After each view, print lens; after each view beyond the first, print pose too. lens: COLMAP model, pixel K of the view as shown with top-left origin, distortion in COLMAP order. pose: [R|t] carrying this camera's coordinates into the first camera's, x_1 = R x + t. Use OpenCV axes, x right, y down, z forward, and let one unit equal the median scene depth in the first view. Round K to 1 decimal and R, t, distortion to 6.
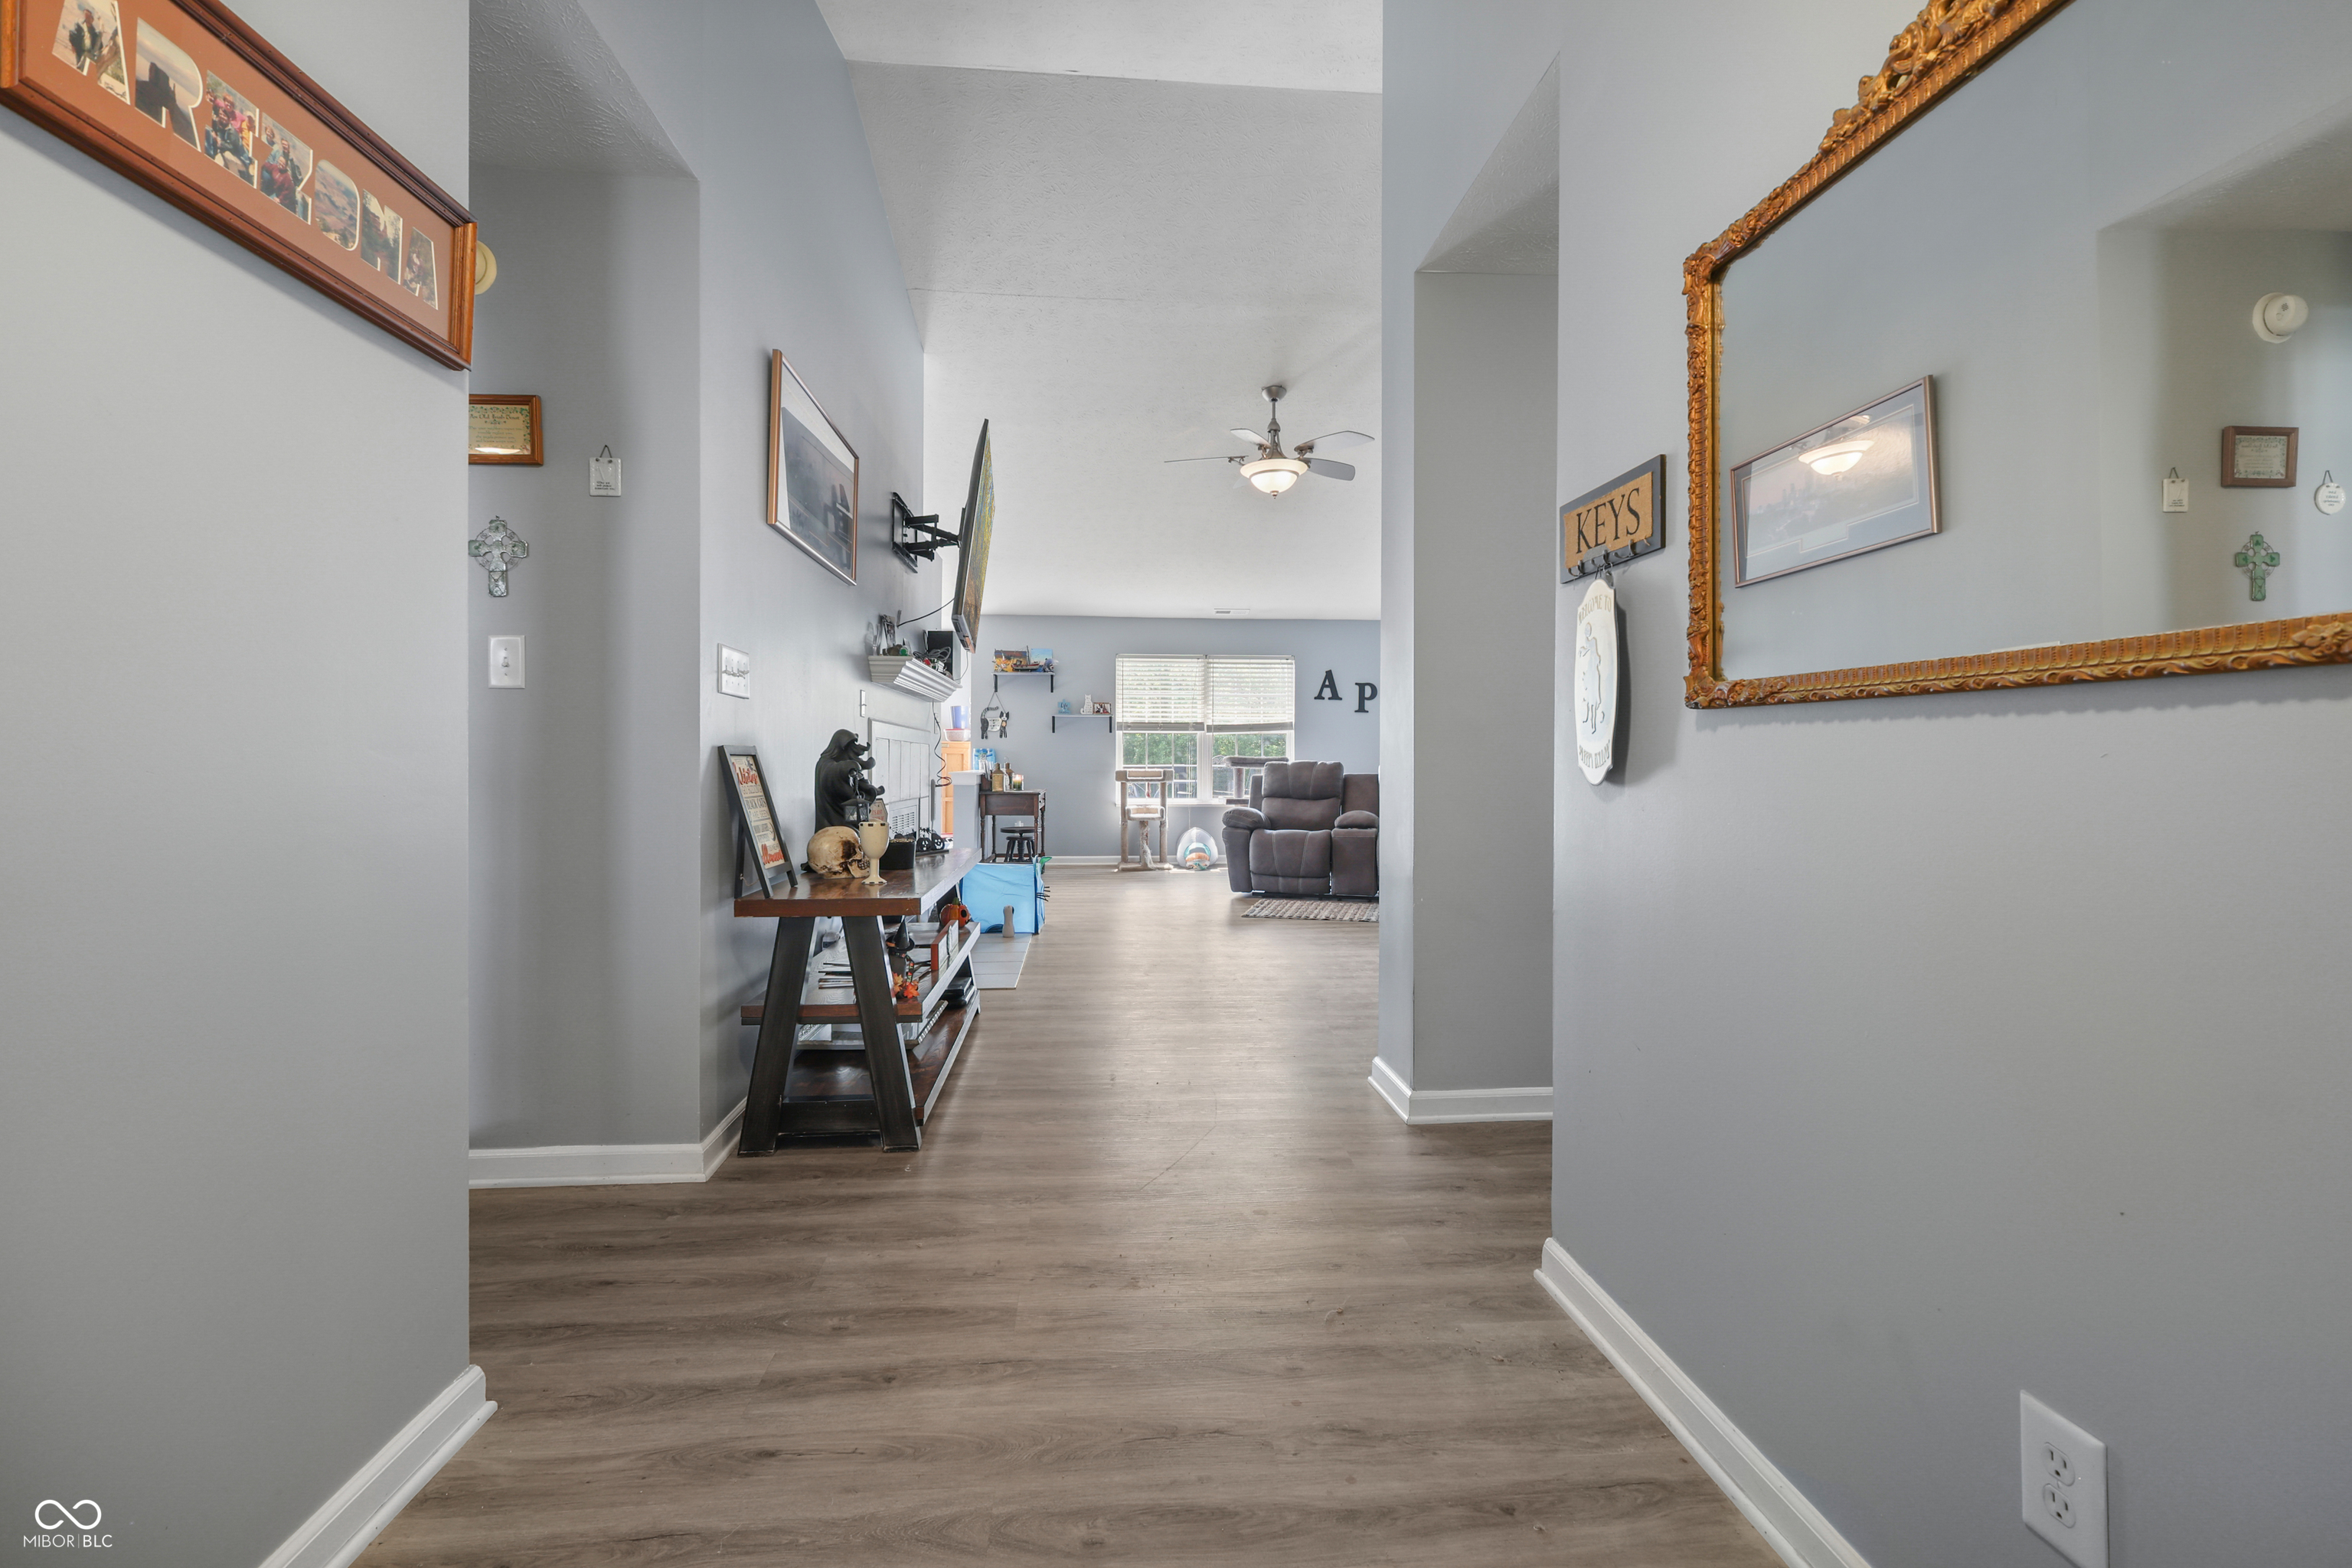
lens RADIAL K [[1011.6, 0, 1183.5], [0, 1011.6, 765.6], [0, 0, 1]] dist [0.000422, -0.000089]
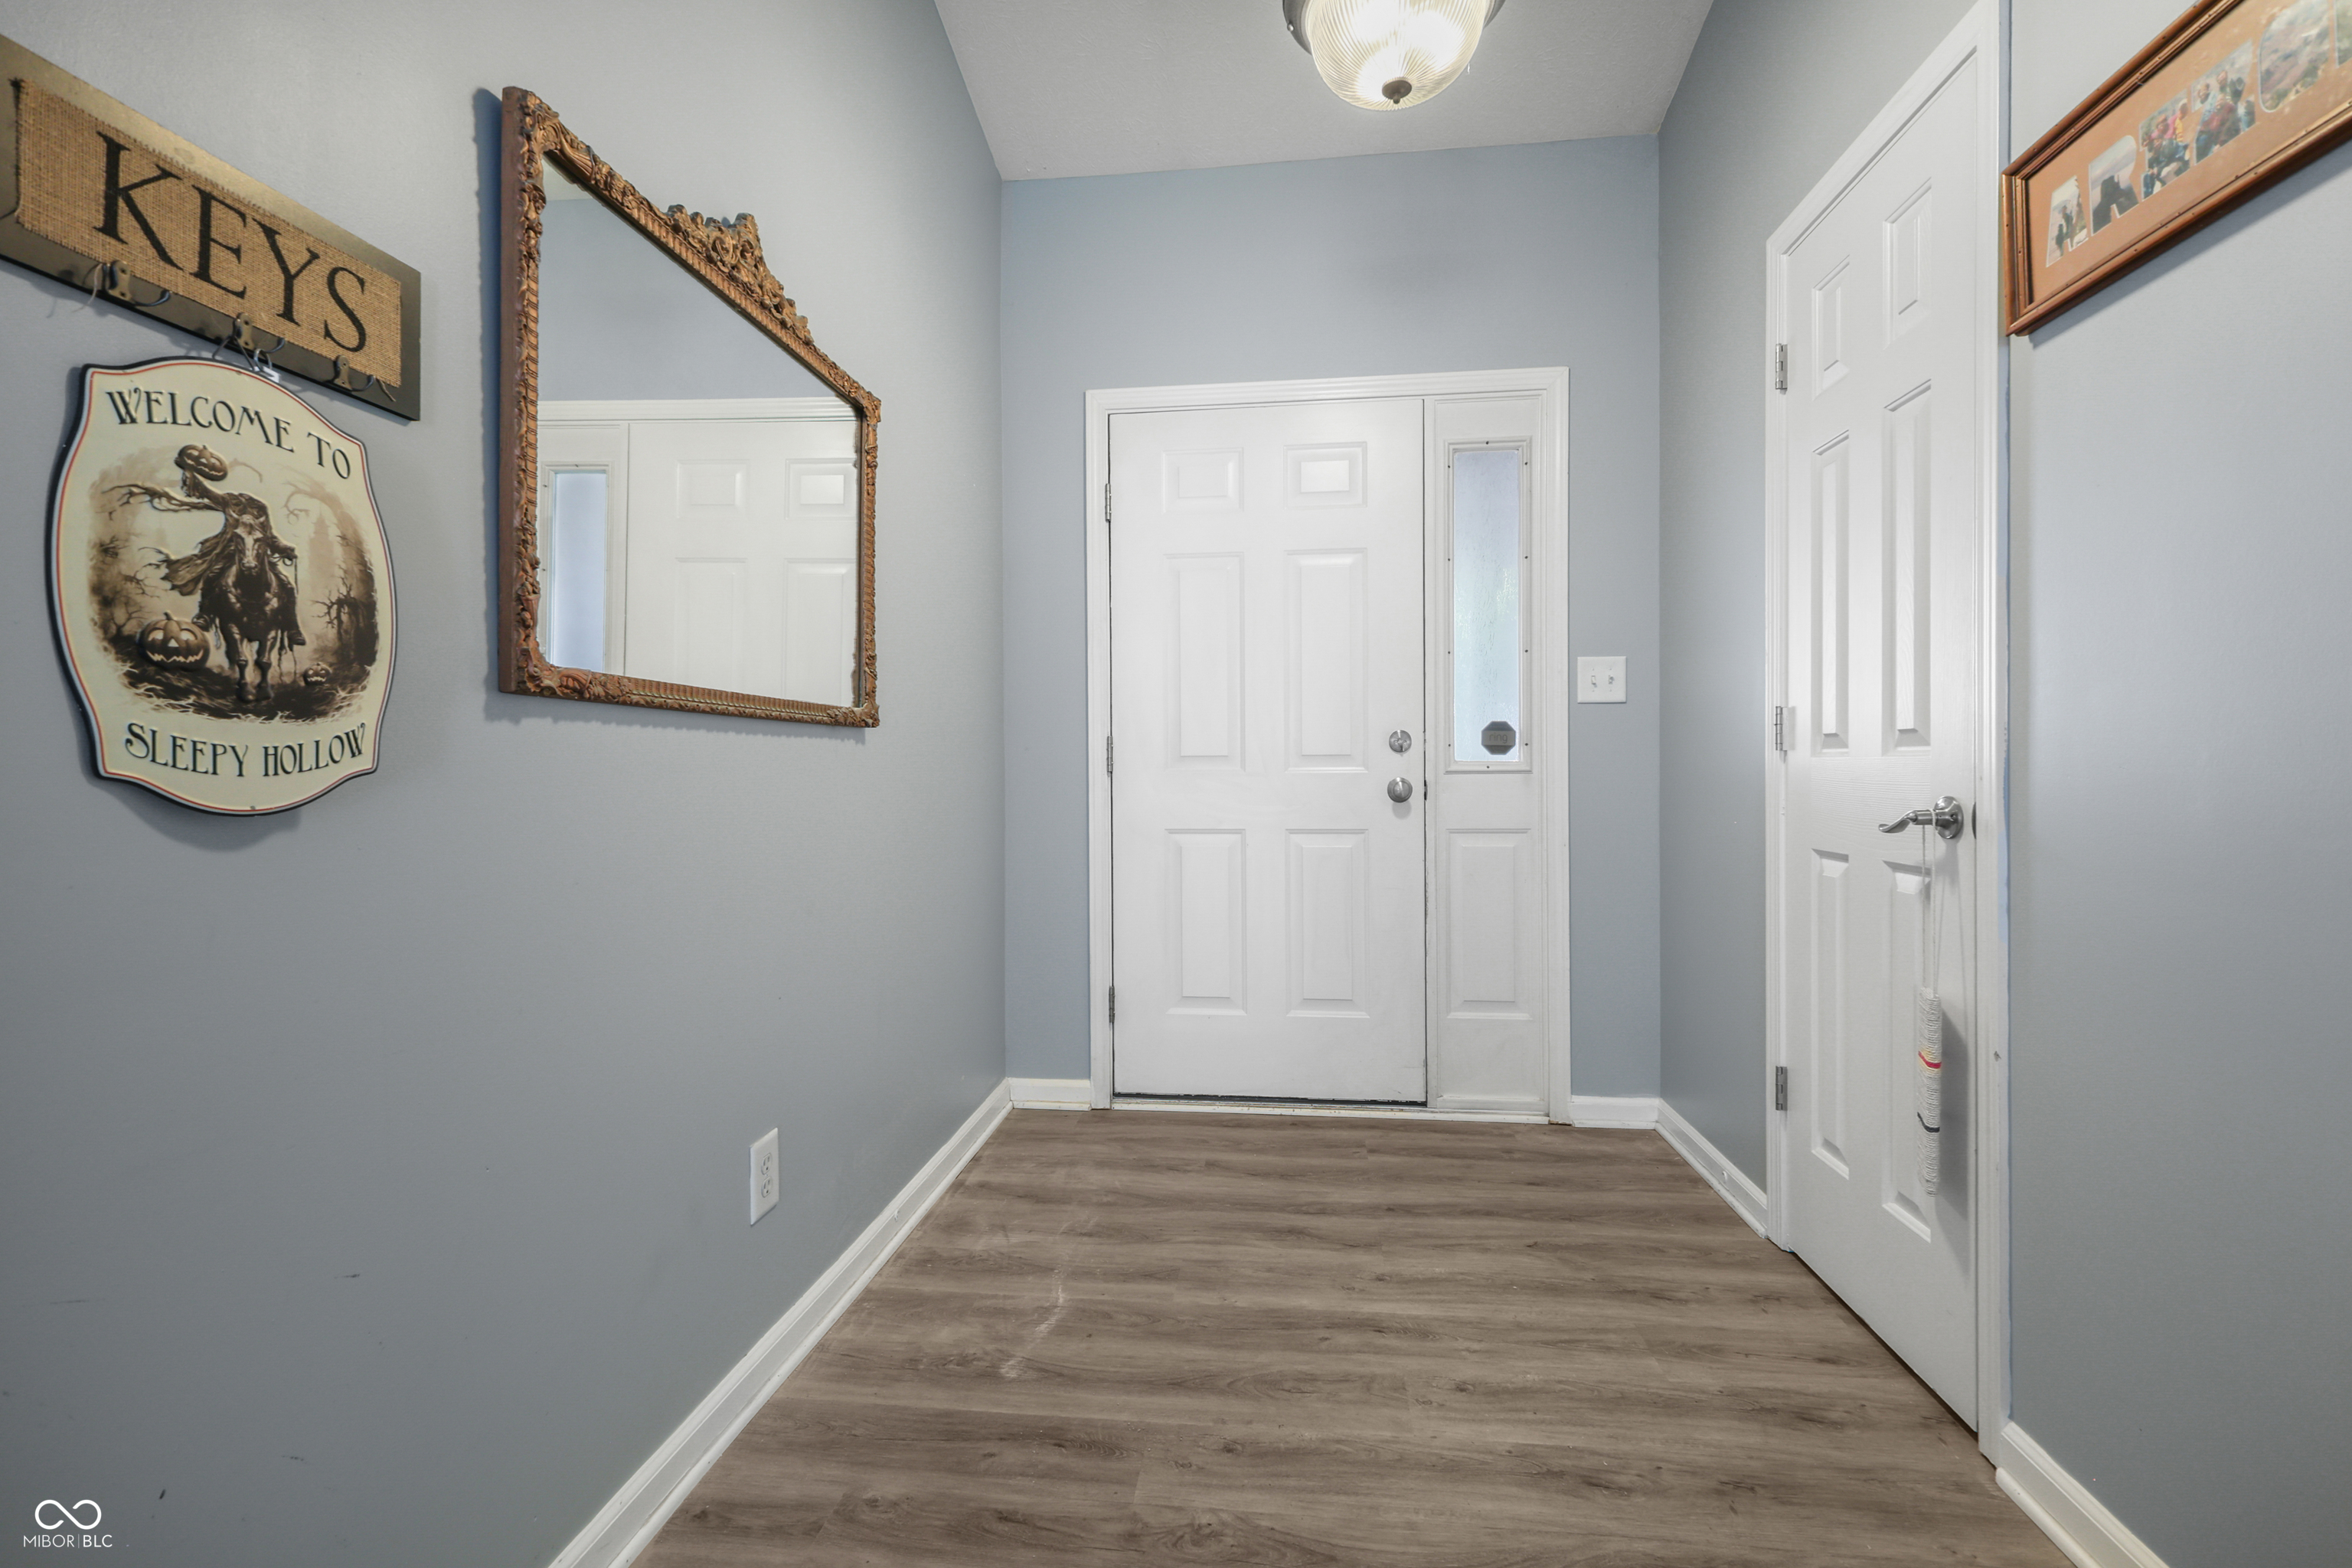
lens RADIAL K [[1011.6, 0, 1183.5], [0, 1011.6, 765.6], [0, 0, 1]] dist [0.000422, -0.000089]
pose [[-0.977749, 0.003492, 0.209750, -0.171960], [0.005863, 0.999926, 0.010685, -0.009769], [-0.209697, 0.011677, -0.977697, 2.210234]]
